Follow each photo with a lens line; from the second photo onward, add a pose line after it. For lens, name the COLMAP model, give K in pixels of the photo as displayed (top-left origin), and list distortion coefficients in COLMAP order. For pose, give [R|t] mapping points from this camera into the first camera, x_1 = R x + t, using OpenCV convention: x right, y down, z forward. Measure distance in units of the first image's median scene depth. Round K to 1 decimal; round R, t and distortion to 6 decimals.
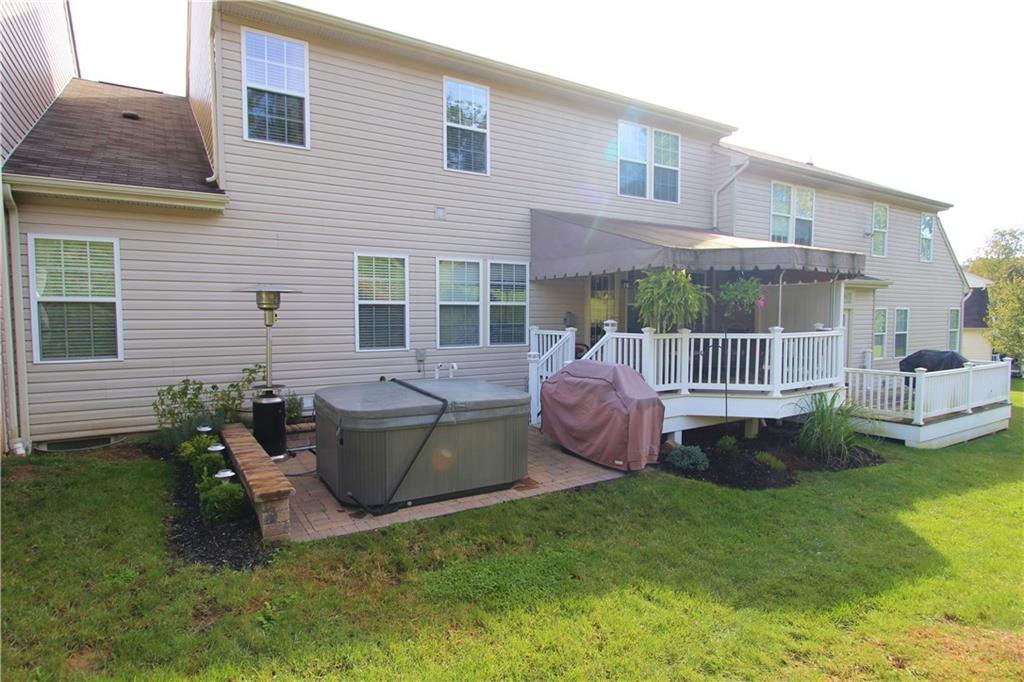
lens RADIAL K [[559.1, 0, 515.8], [0, 559.1, 343.8], [0, 0, 1]] dist [-0.010884, 0.001880]
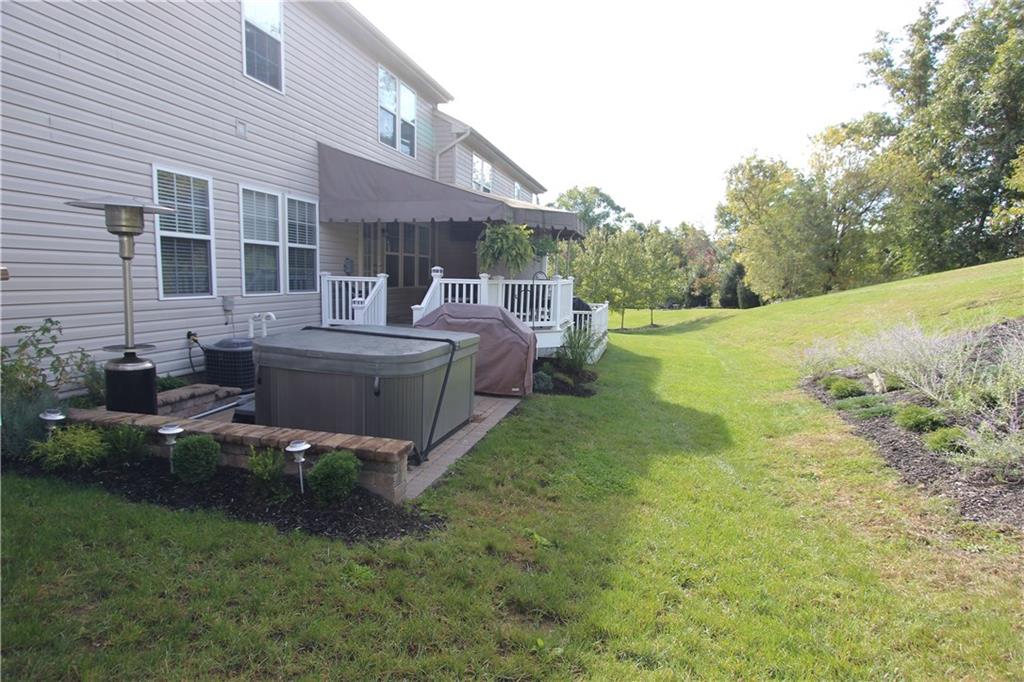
lens RADIAL K [[559.1, 0, 515.0], [0, 559.1, 342.0], [0, 0, 1]] dist [-0.010884, 0.001880]
pose [[0.717620, -0.064862, 0.693408, -0.436267], [0.013405, 0.996756, 0.079364, 0.016397], [-0.696306, -0.047659, 0.716162, 0.125884]]
